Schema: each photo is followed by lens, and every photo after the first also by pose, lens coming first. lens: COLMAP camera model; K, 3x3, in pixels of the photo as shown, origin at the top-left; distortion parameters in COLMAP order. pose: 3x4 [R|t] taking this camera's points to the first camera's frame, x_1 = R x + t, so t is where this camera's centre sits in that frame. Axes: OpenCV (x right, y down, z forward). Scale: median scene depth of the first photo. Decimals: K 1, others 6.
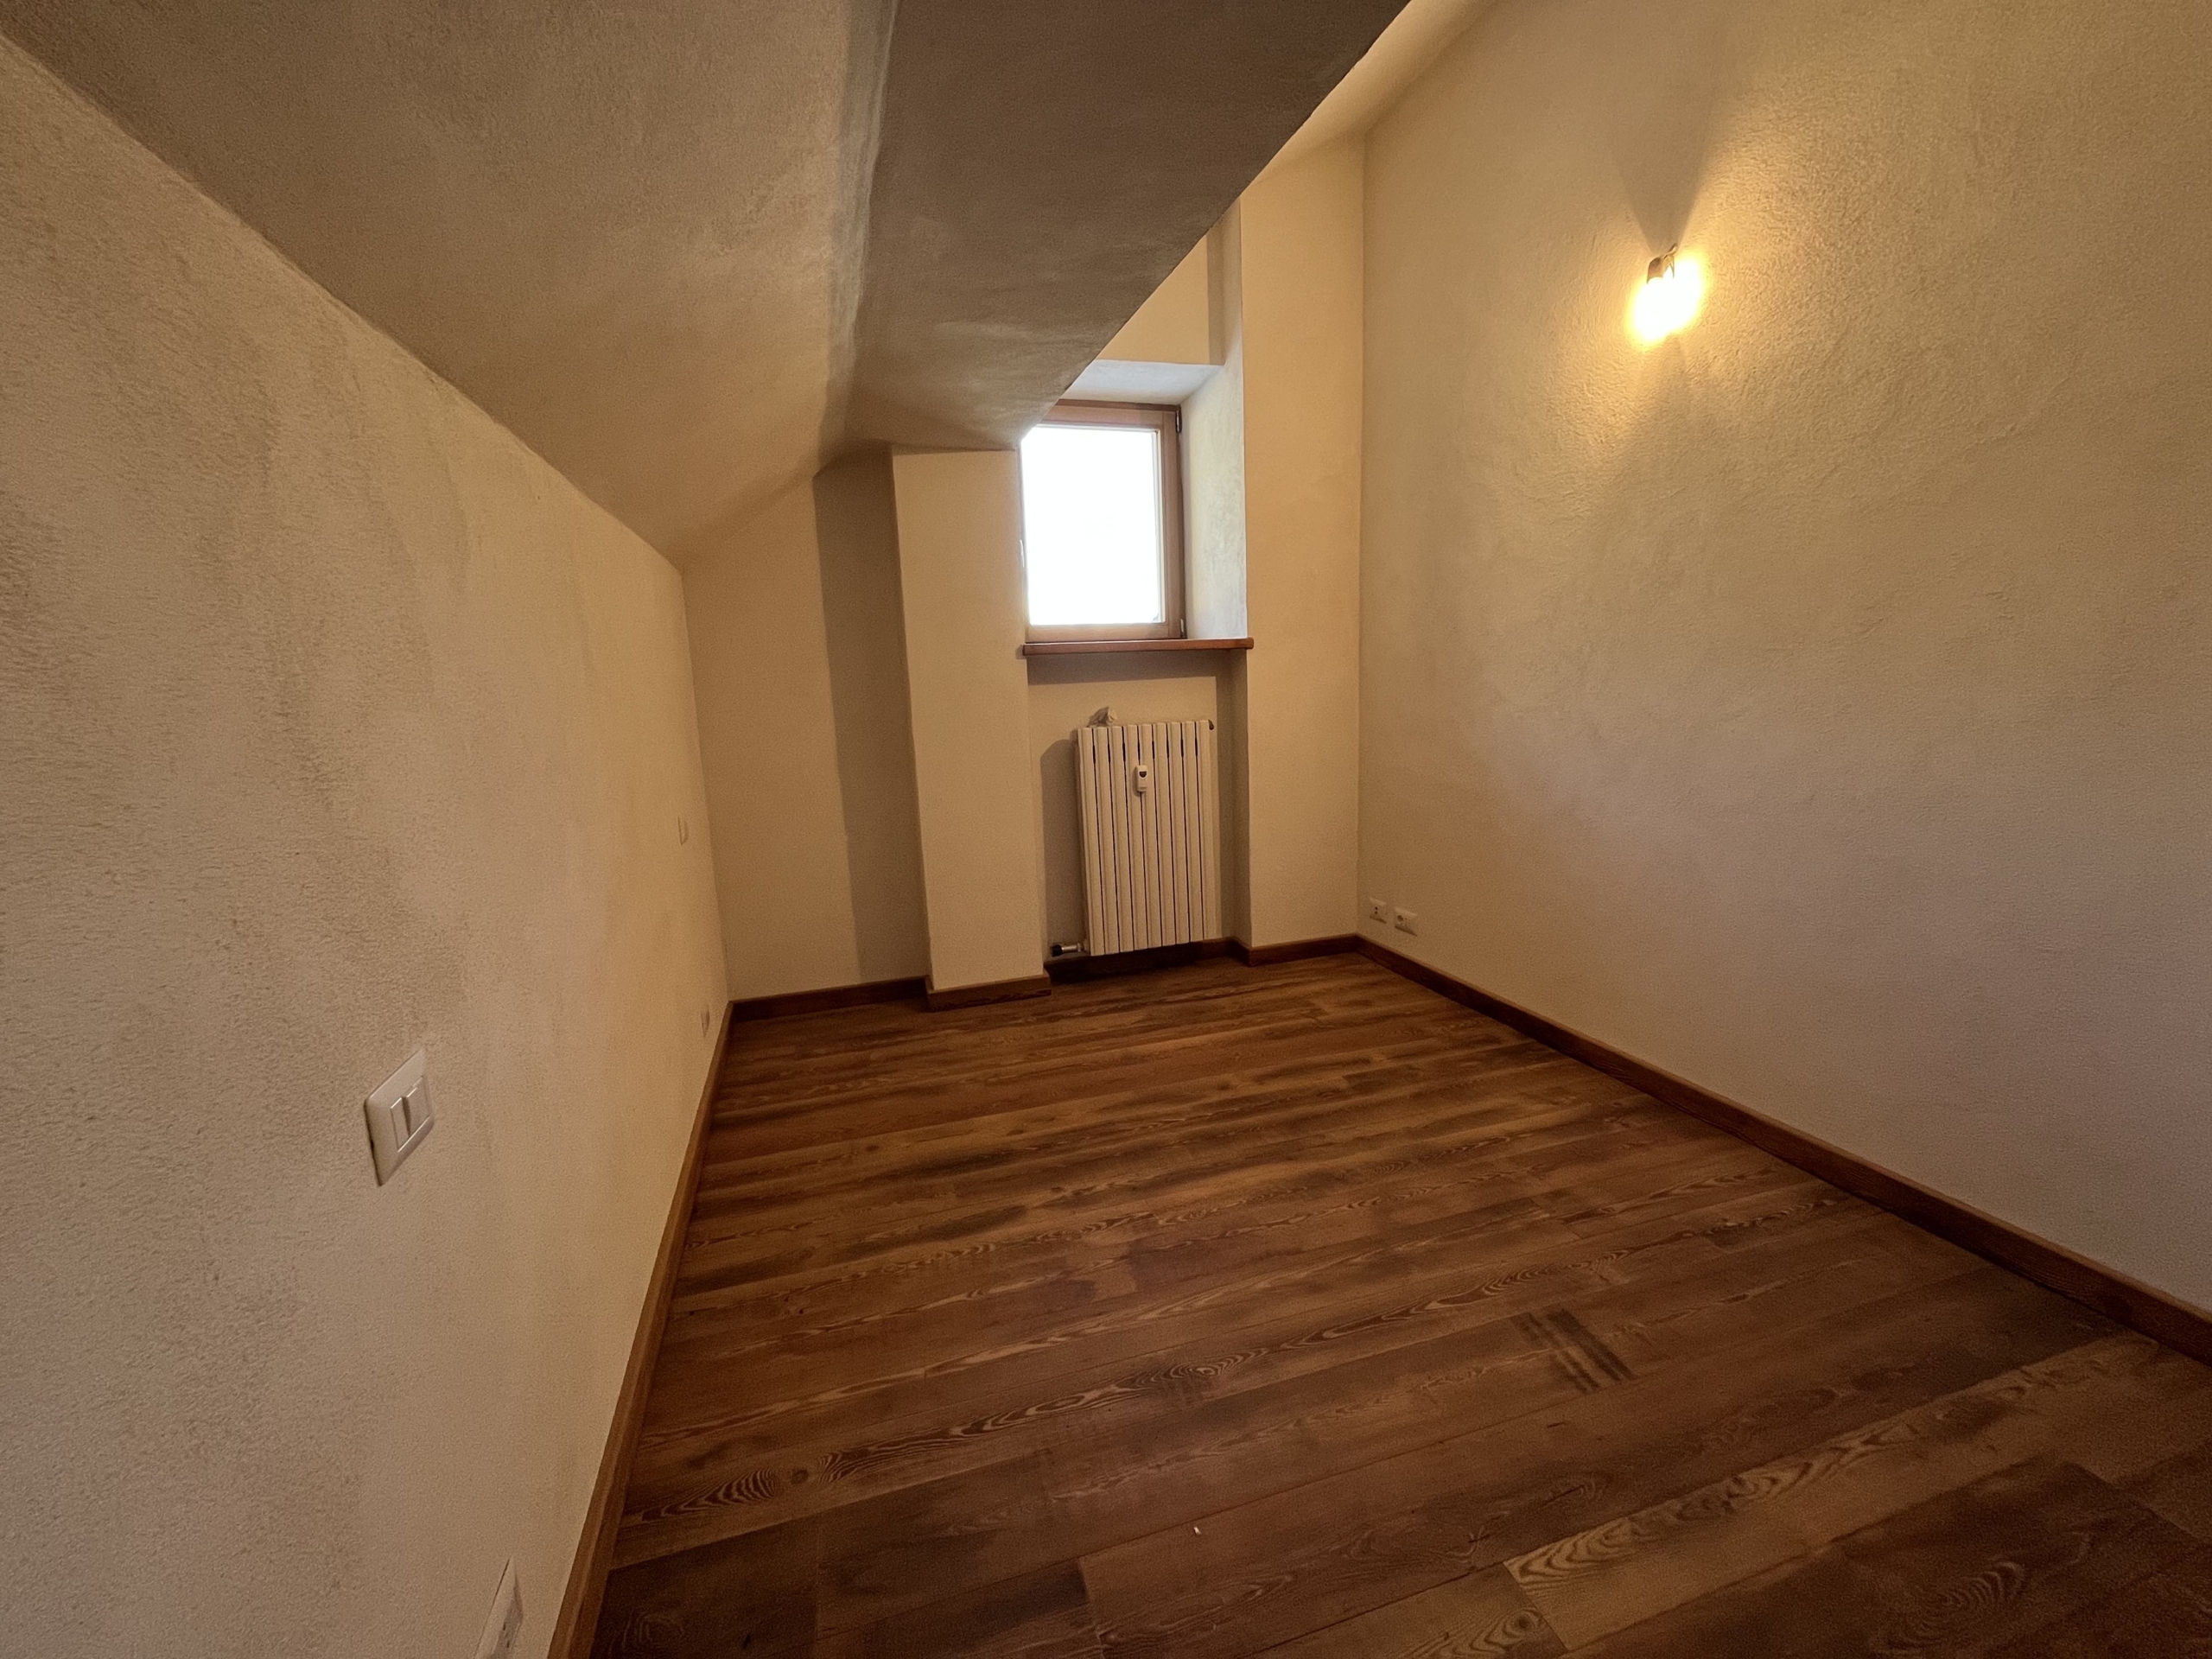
lens RADIAL K [[893.5, 0, 1101.1], [0, 893.5, 820.3], [0, 0, 1]] dist [-0.003800, -0.000370]
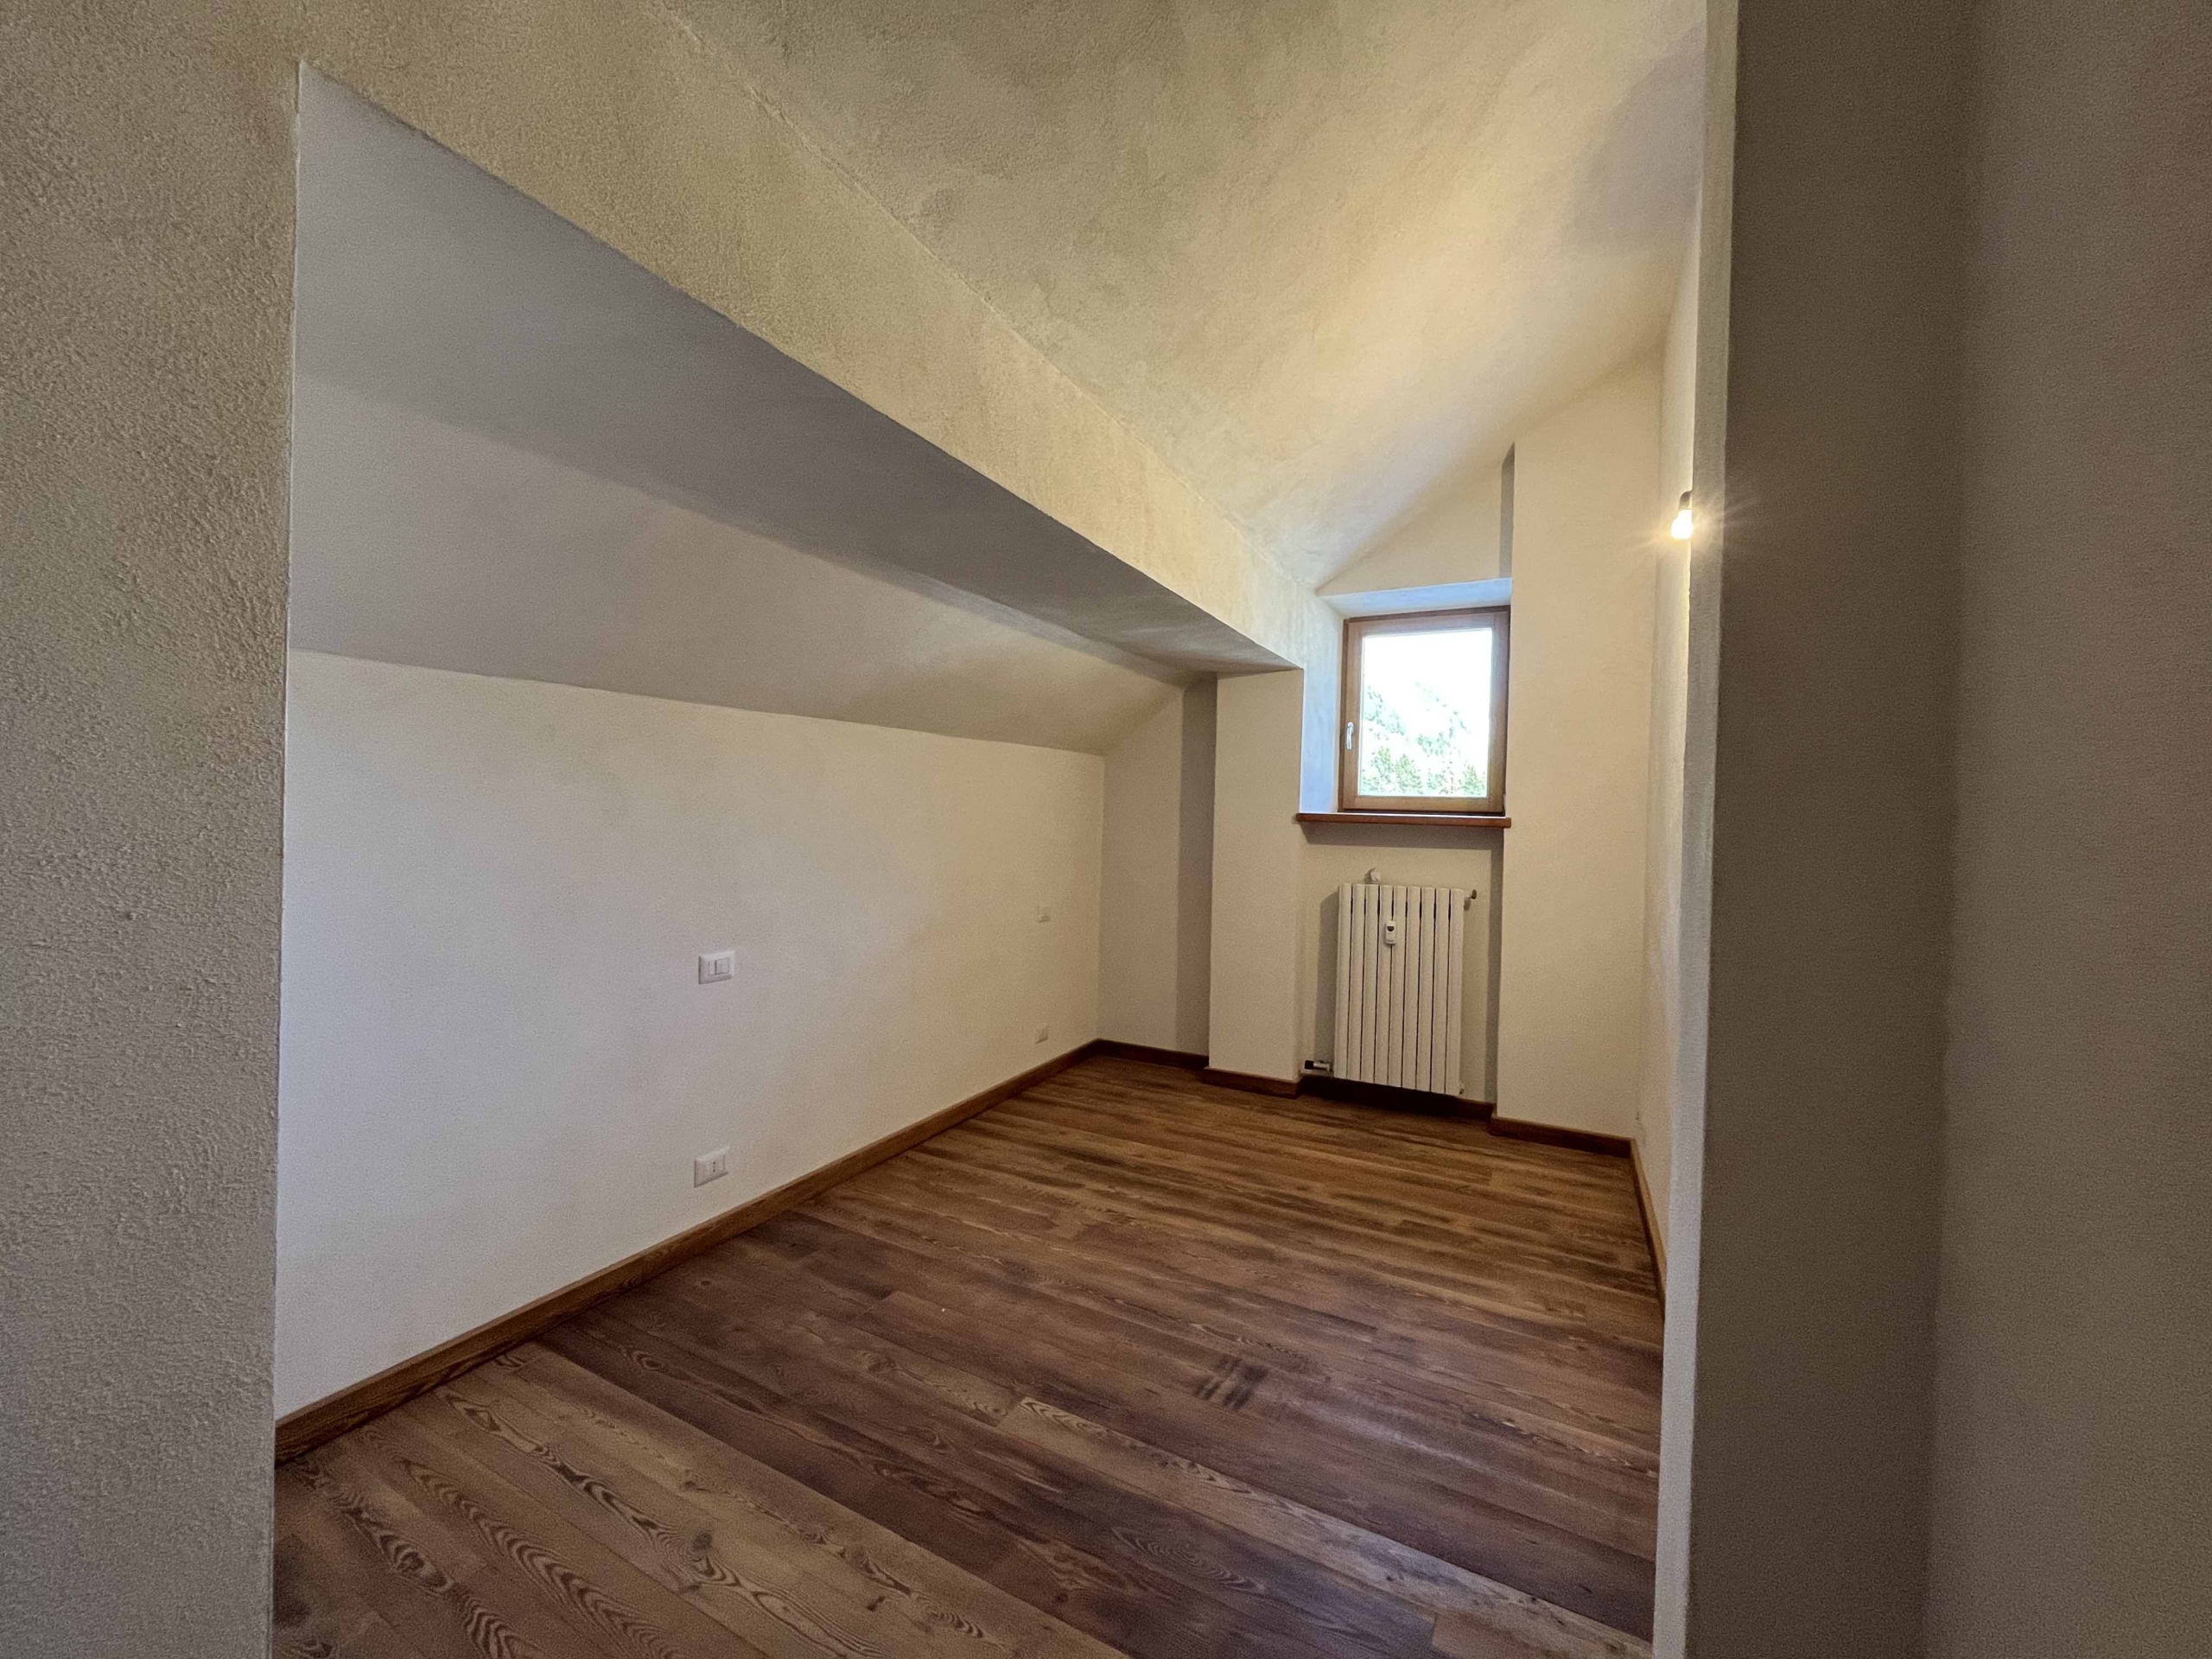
lens RADIAL K [[893.5, 0, 1105.1], [0, 893.5, 830.0], [0, 0, 1]] dist [-0.003800, -0.000370]
pose [[0.704996, 0.073078, -0.705436, 0.774733], [-0.166487, 0.983935, -0.064454, -0.054972], [0.689393, 0.162885, 0.705837, -0.111997]]
